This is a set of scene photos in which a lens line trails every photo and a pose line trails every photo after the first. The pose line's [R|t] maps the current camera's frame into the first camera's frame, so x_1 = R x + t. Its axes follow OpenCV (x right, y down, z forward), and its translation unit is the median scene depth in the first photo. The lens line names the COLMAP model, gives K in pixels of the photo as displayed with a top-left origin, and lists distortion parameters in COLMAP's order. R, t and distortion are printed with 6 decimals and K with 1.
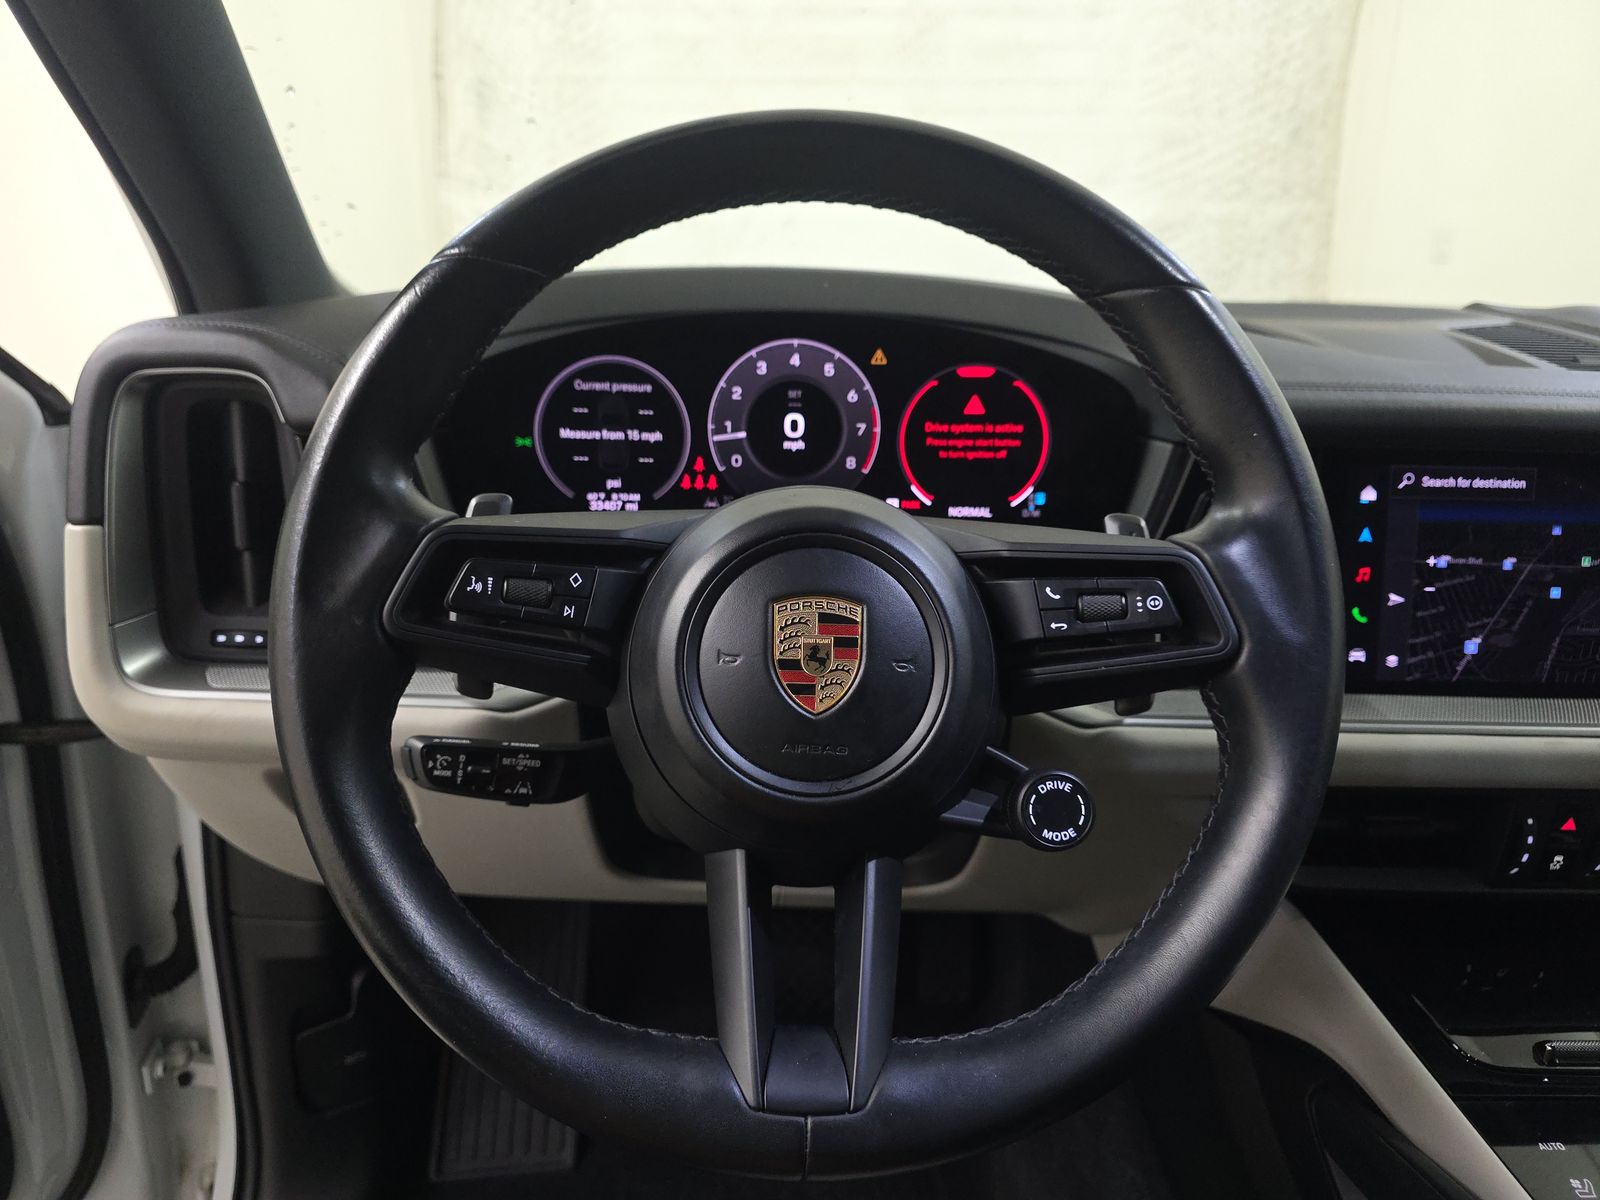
lens RADIAL K [[1105.3, 0, 800.0], [0, 1105.3, 600.0], [0, 0, 1]] dist [0.016754, -0.003303]
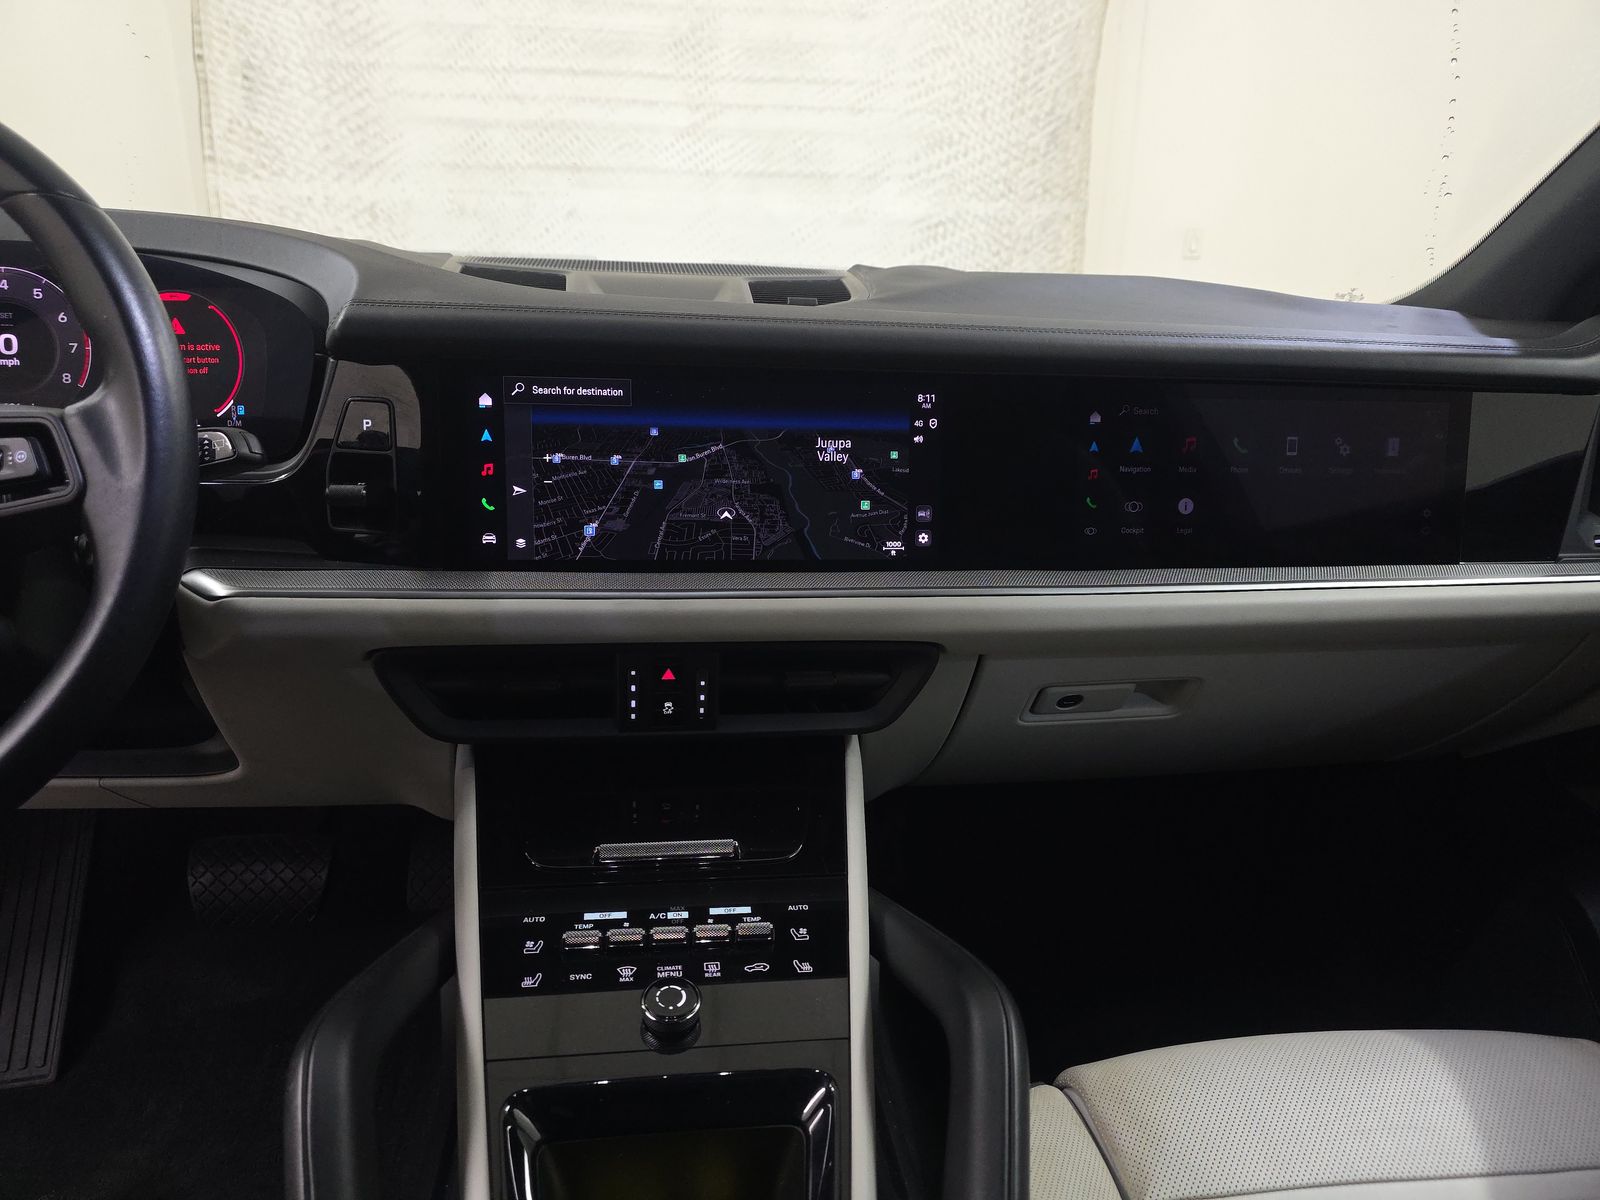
lens RADIAL K [[1078.7, 0, 820.6], [0, 1078.7, 628.9], [0, 0, 1]] dist [0.046147, -0.039776]
pose [[0.995214, -0.023607, 0.094820, 0.738860], [0.021097, 0.999402, 0.027388, 0.121507], [-0.095410, -0.025256, 0.995118, -0.185008]]
